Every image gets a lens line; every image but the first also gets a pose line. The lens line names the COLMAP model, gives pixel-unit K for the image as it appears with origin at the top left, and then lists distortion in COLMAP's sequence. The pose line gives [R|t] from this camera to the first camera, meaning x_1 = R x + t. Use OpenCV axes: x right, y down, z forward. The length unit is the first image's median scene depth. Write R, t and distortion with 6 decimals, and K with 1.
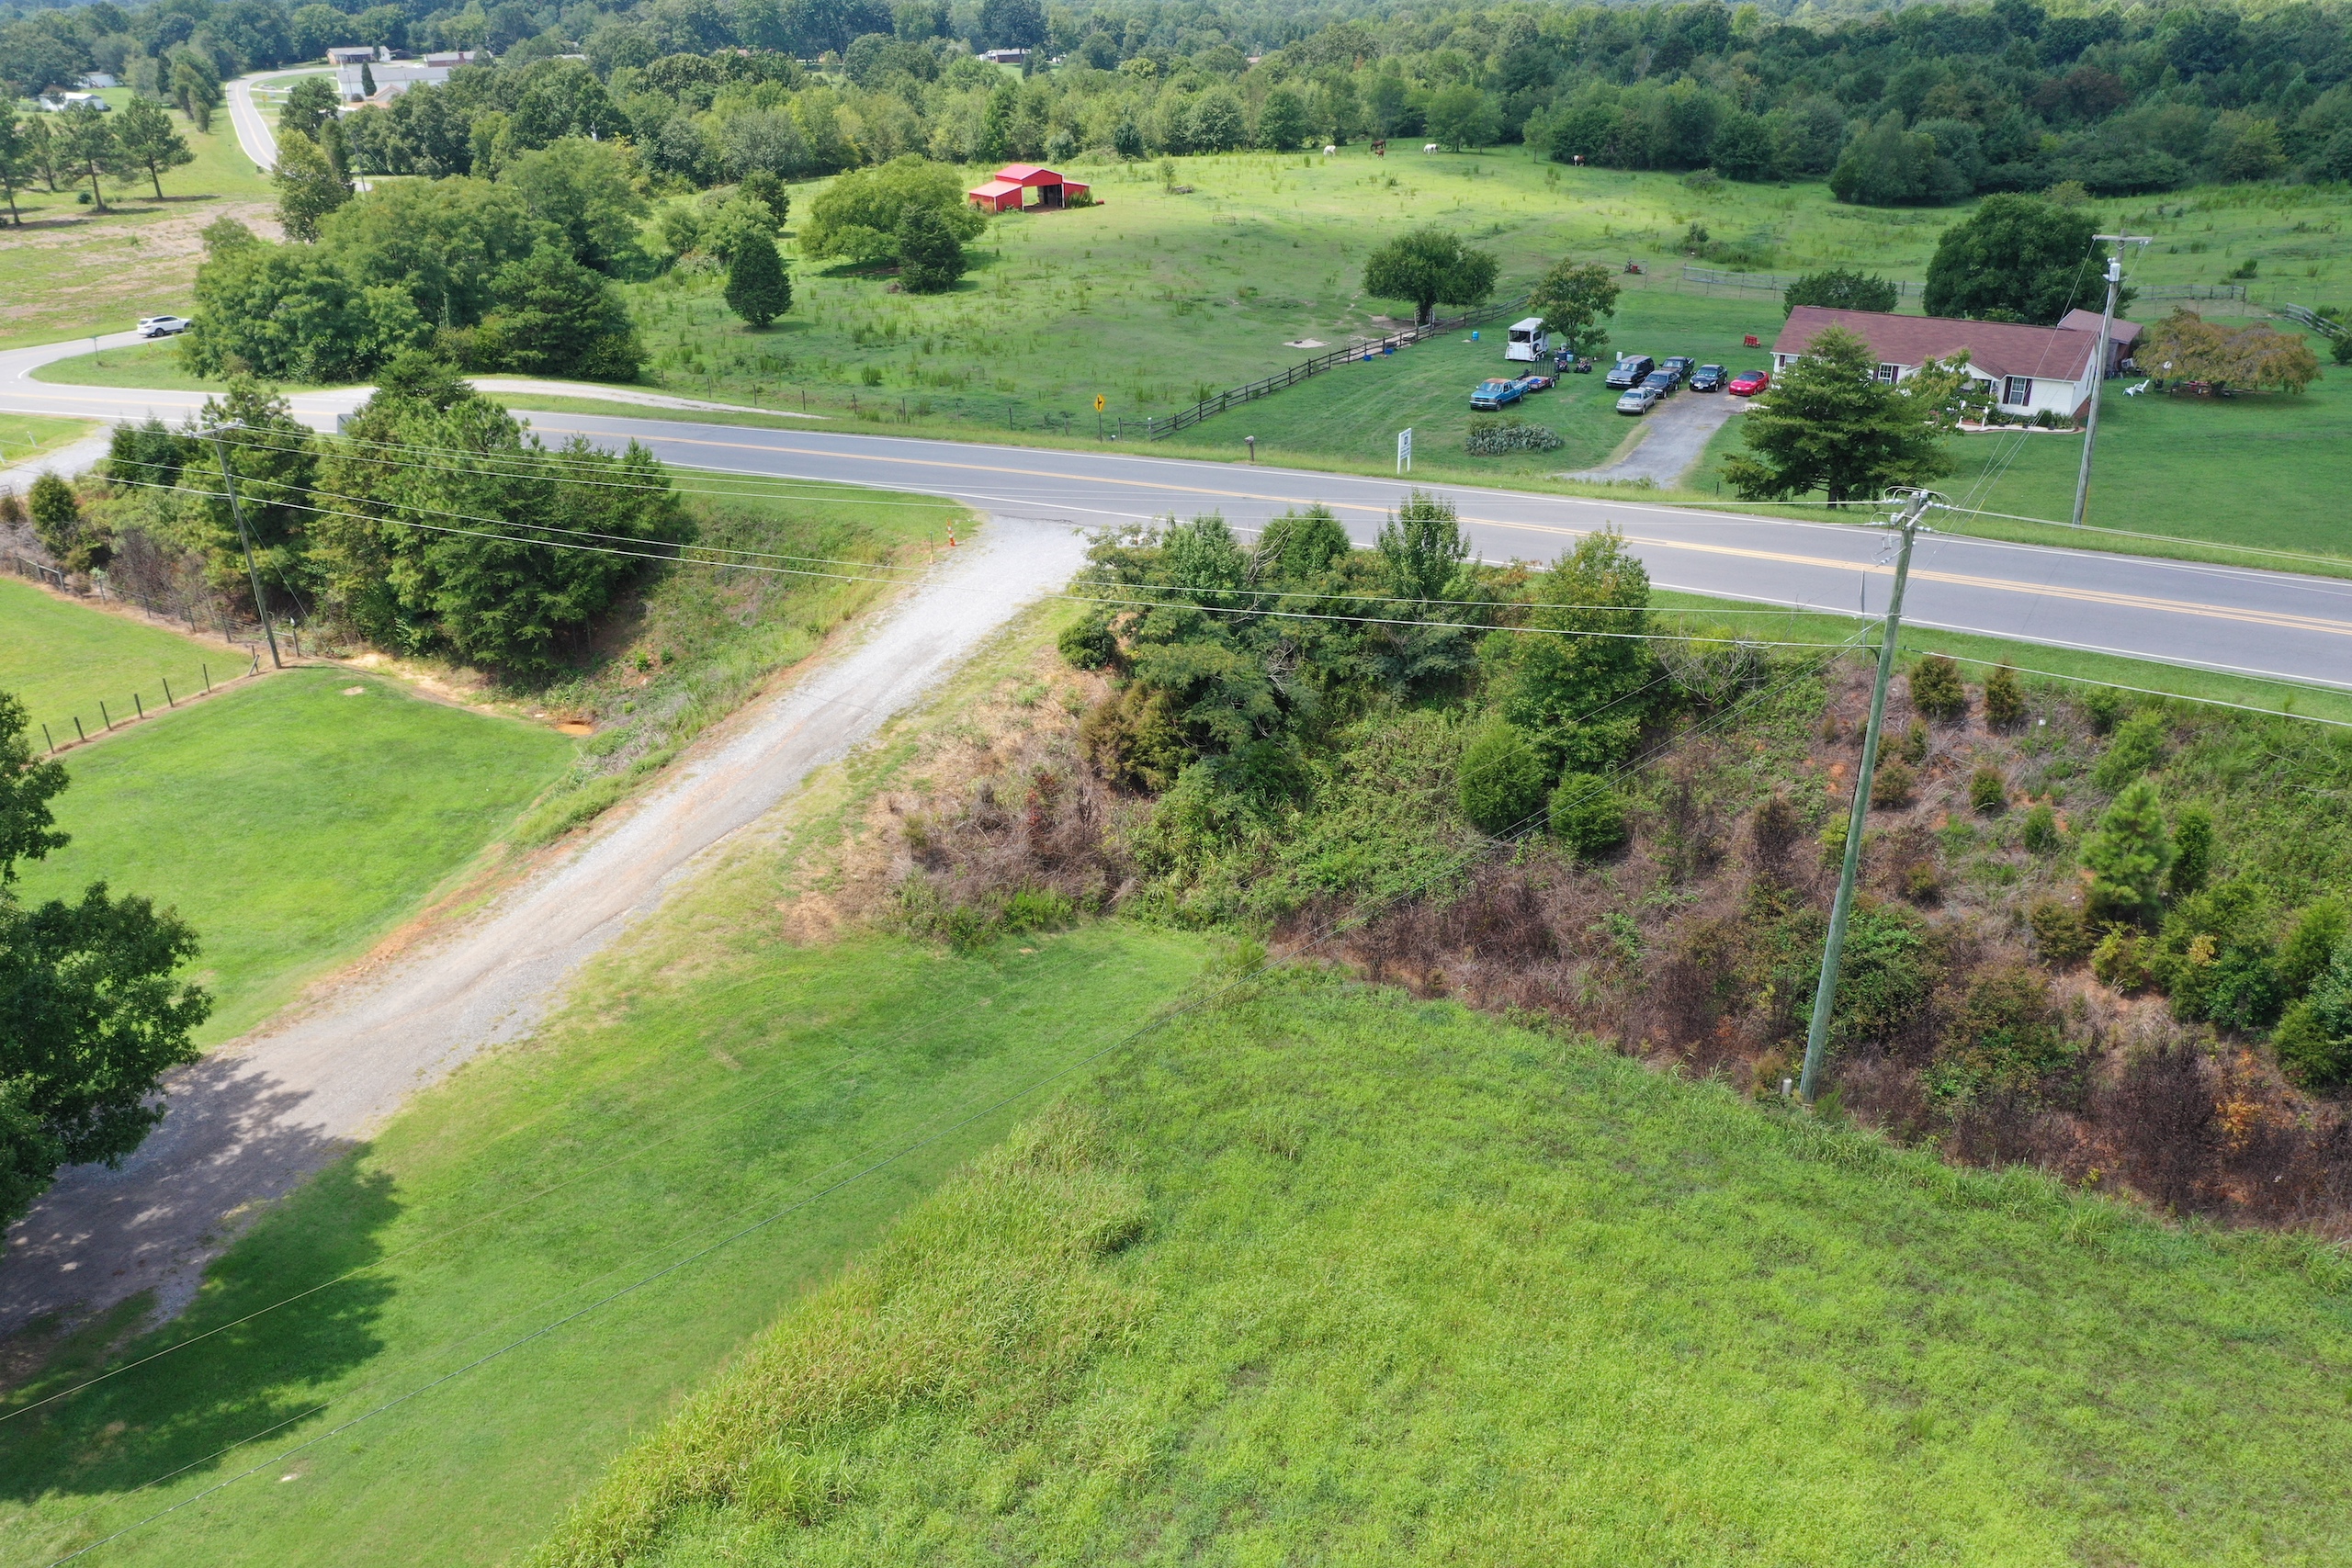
lens RADIAL K [[1882.9, 0, 1176.0], [0, 1882.9, 784.0], [0, 0, 1]] dist [-0.000199, -0.001197]
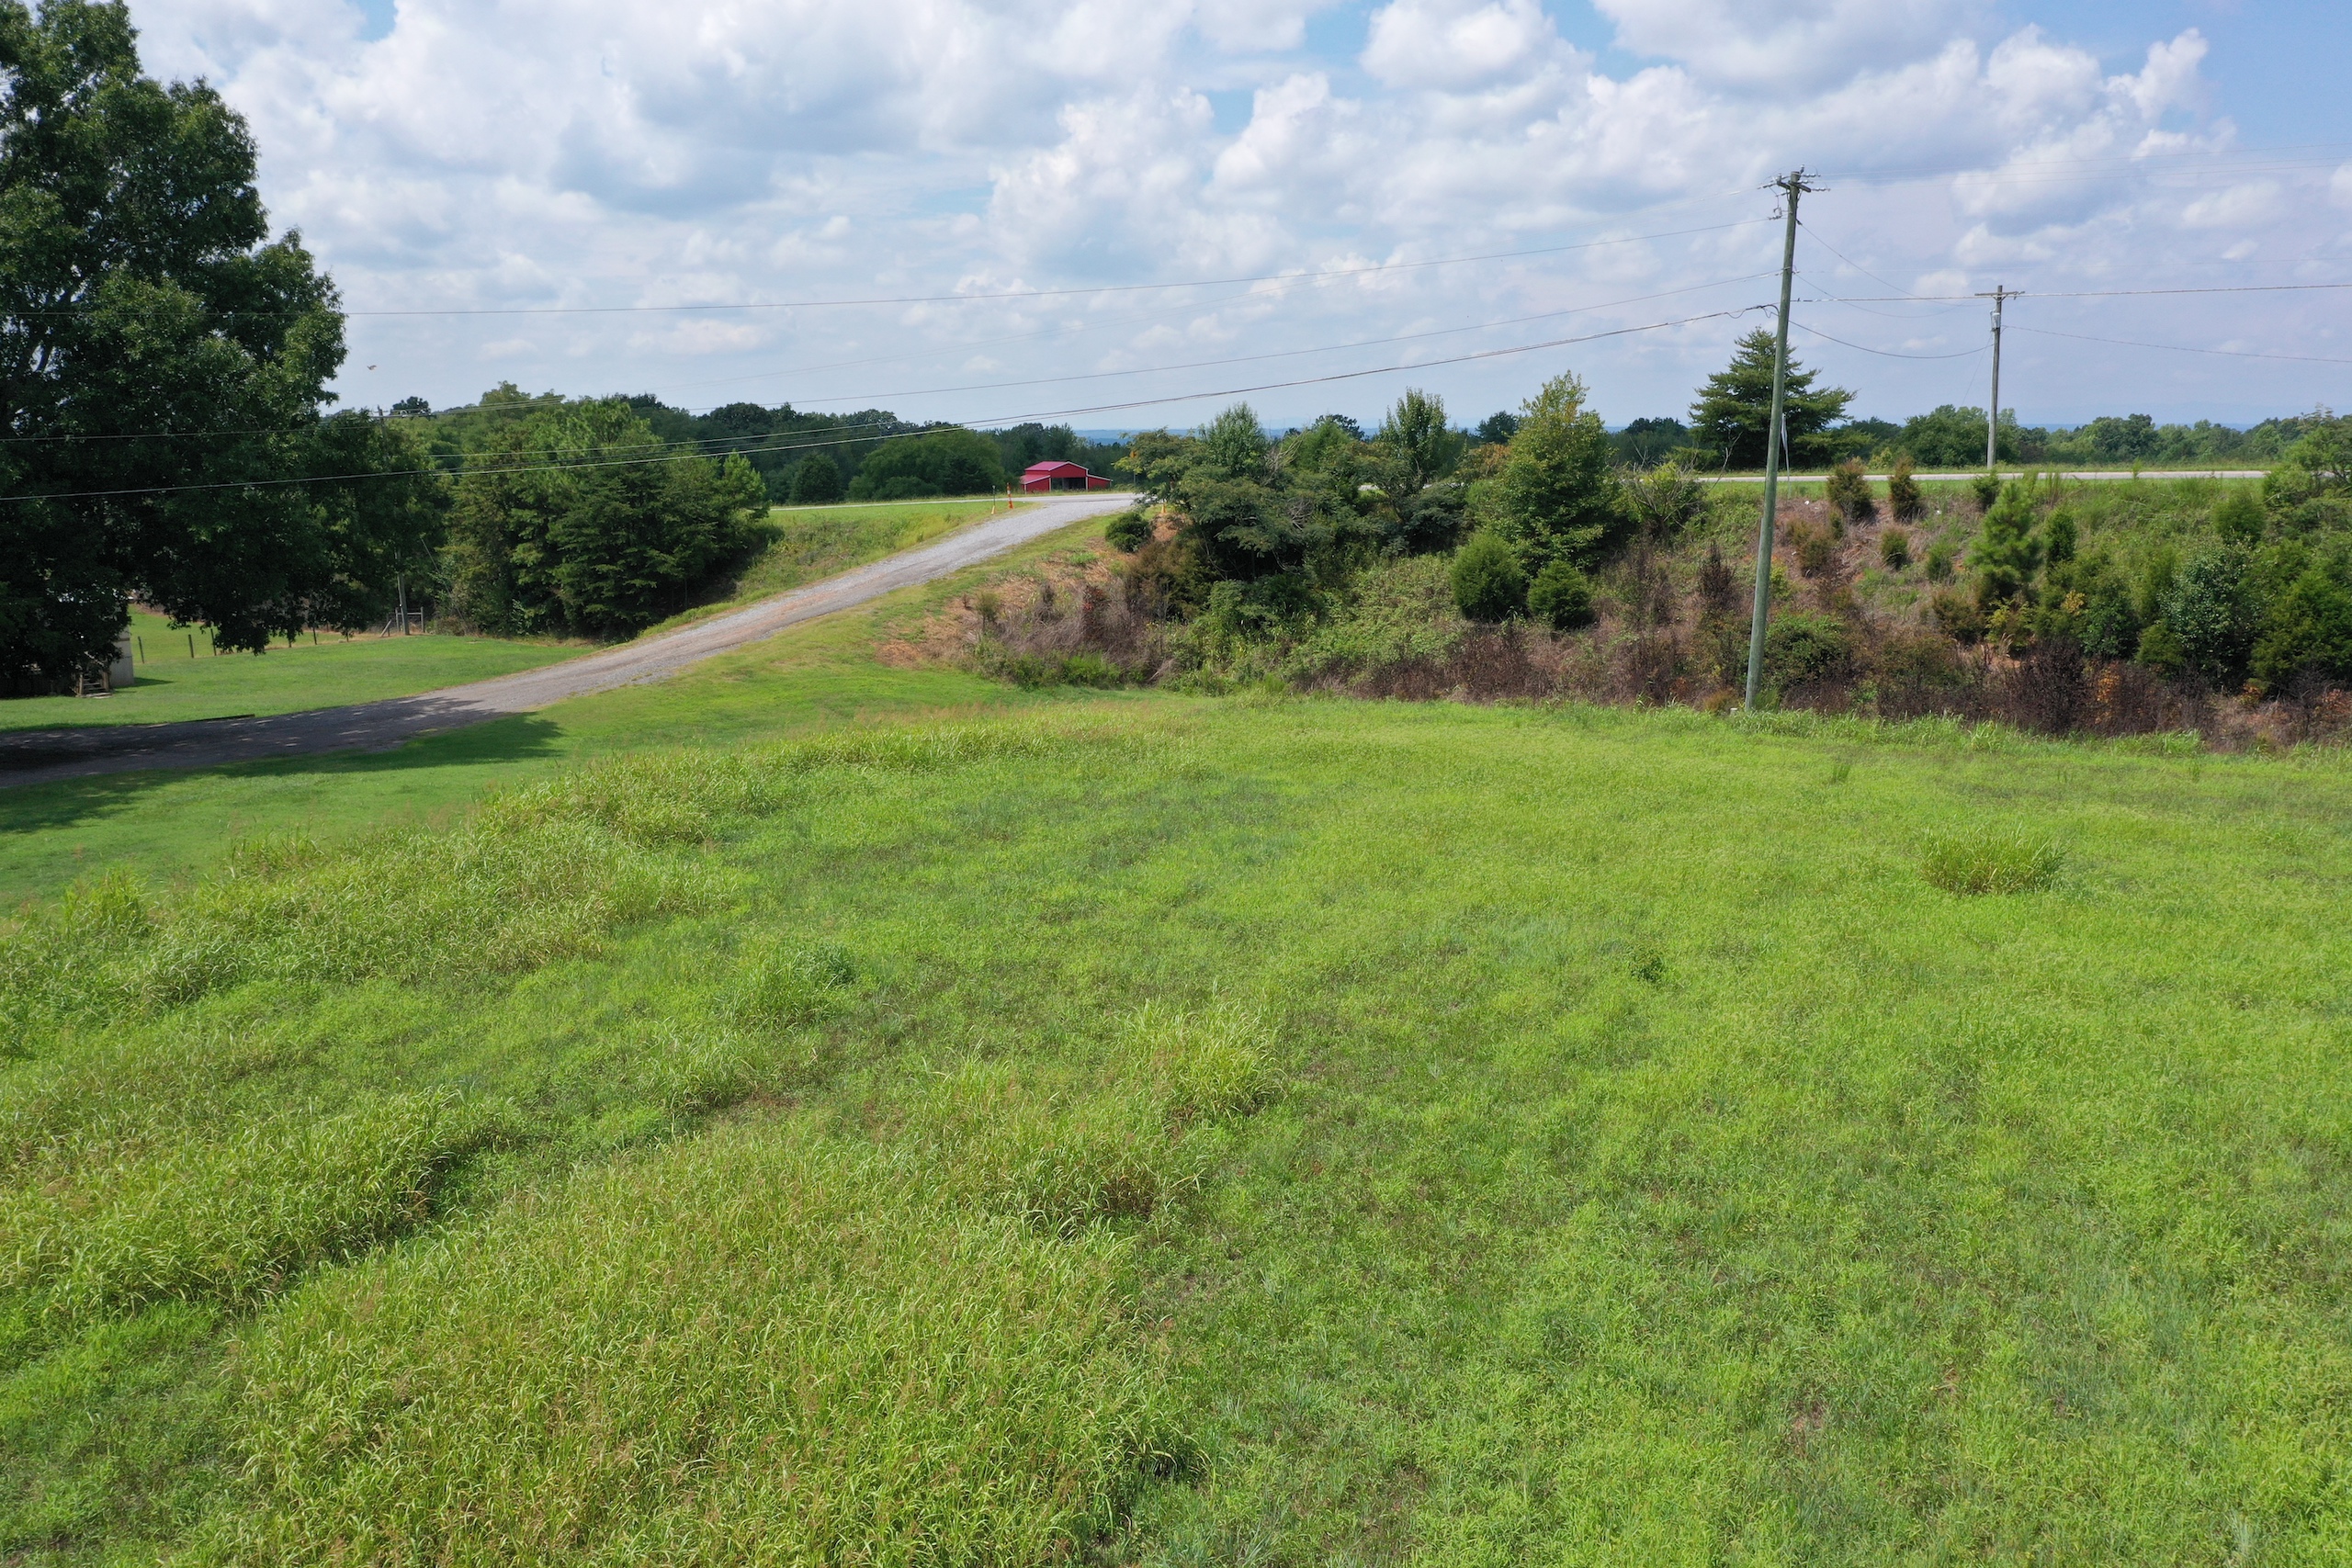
lens RADIAL K [[1859.5, 0, 1176.0], [0, 1859.5, 784.0], [0, 0, 1]] dist [0.011714, -0.036713]
pose [[0.999901, 0.014103, -0.000126, -0.018512], [-0.013778, 0.974884, -0.222288, 0.367163], [-0.003012, 0.222268, 0.974981, -0.098012]]
